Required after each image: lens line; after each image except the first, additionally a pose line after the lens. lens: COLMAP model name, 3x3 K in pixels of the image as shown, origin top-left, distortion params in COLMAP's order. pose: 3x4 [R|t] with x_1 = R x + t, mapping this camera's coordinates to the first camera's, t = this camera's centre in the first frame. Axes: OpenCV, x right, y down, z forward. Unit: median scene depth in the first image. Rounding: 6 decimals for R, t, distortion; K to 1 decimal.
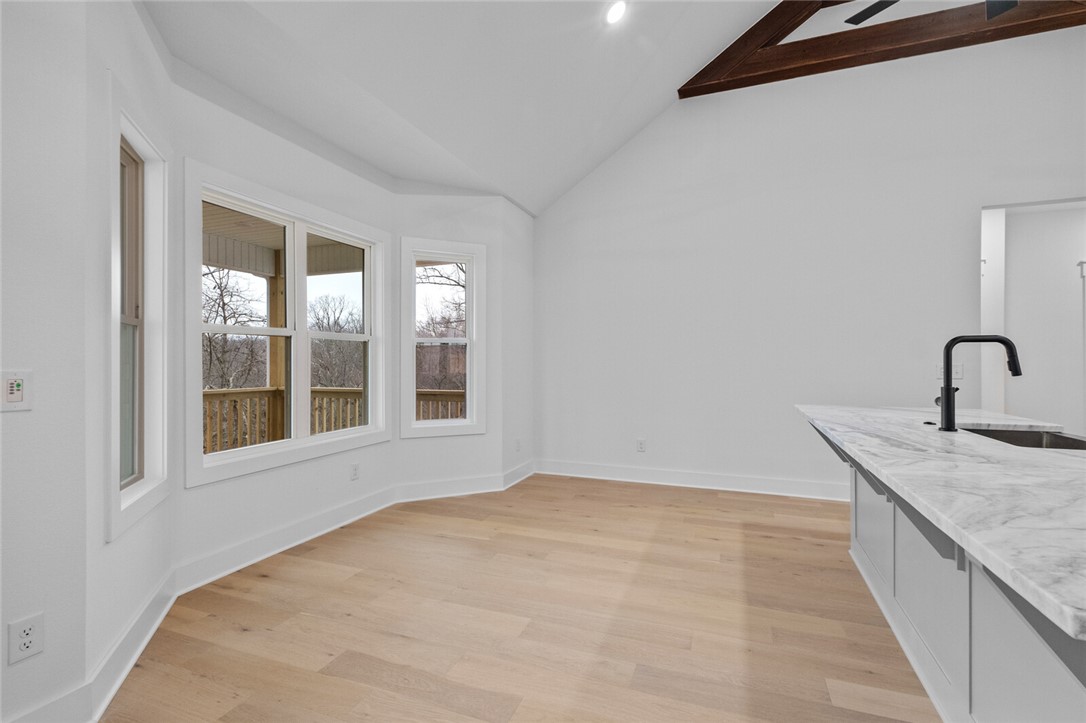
lens RADIAL K [[493.5, 0, 543.0], [0, 493.5, 361.5], [0, 0, 1]] dist [0.031054, 0.000083]
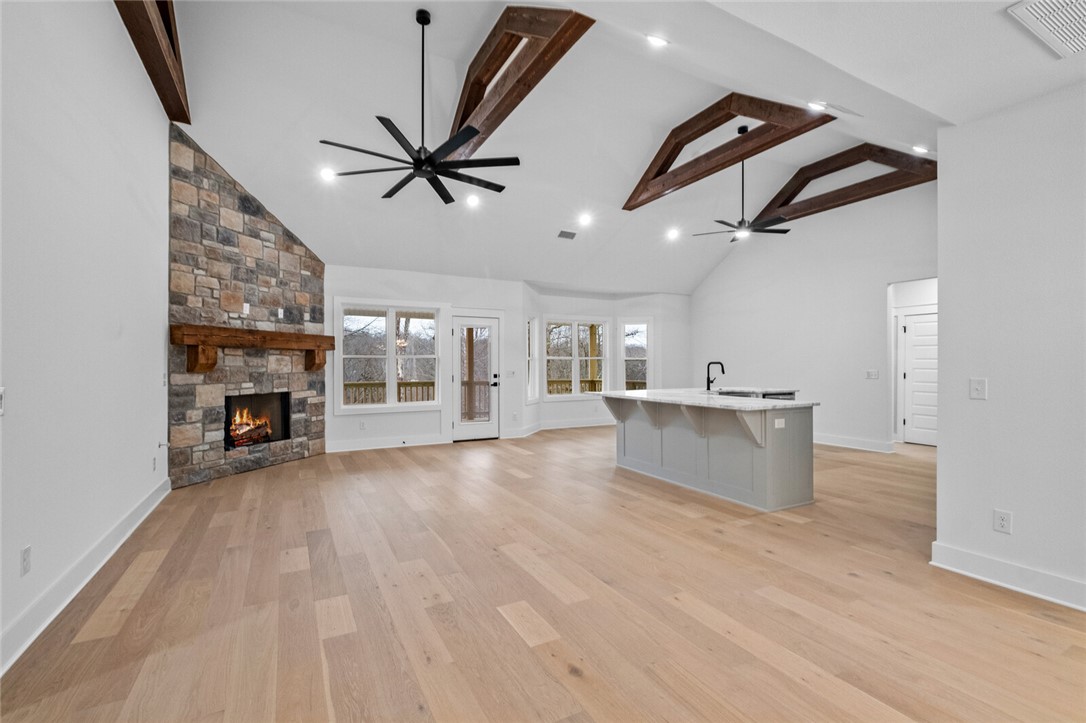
lens RADIAL K [[480.5, 0, 543.0], [0, 480.5, 361.5], [0, 0, 1]] dist [0.001750, -0.000044]
pose [[0.739653, -0.001131, -0.672988, 1.116230], [-0.006117, 0.999946, -0.008404, -0.010701], [0.672961, 0.010333, 0.739606, -1.080334]]
